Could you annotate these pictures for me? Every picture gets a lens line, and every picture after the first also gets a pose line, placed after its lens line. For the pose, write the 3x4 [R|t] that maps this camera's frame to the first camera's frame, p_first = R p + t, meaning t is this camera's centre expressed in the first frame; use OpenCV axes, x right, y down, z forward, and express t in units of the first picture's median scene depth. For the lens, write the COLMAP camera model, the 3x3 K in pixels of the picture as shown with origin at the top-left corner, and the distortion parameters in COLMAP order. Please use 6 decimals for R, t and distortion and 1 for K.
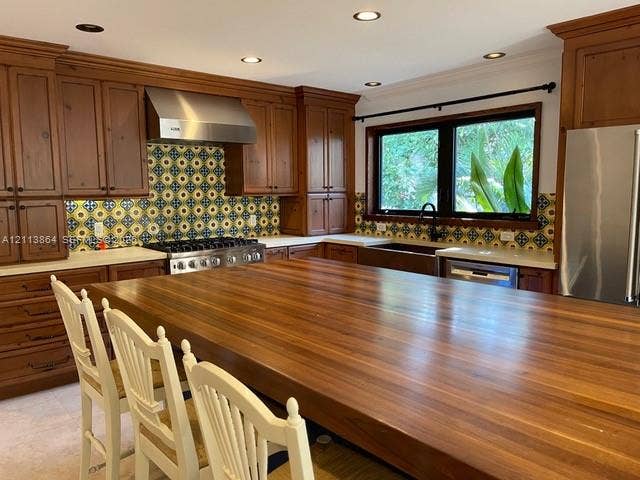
lens RADIAL K [[486.3, 0, 323.2], [0, 486.3, 240.0], [0, 0, 1]] dist [0.007515, -0.003055]
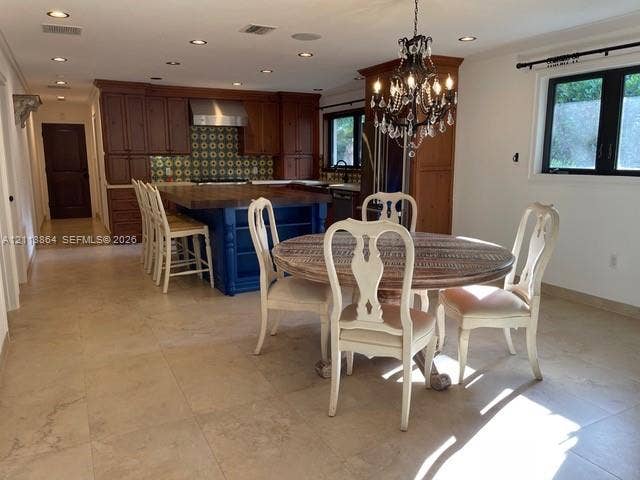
lens RADIAL K [[508.6, 0, 316.4], [0, 508.6, 242.4], [0, 0, 1]] dist [0.077963, 0.003544]
pose [[0.966205, 0.050760, -0.252726, 0.598426], [-0.033479, 0.996827, 0.072220, 0.086195], [0.255590, -0.061318, 0.964839, -0.792146]]
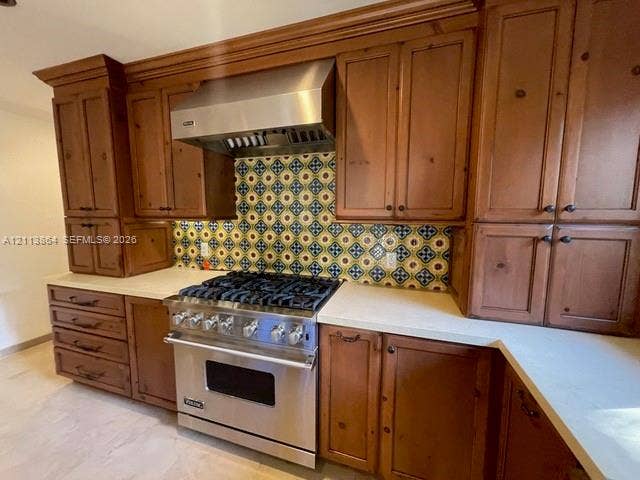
lens RADIAL K [[259.5, 0, 318.1], [0, 259.5, 240.2], [0, 0, 1]] dist [0.004590, 0.000139]
pose [[0.498489, 0.106141, -0.860373, 0.110191], [-0.099086, 0.992948, 0.065087, -0.089167], [0.861214, 0.052806, 0.505491, 0.829492]]
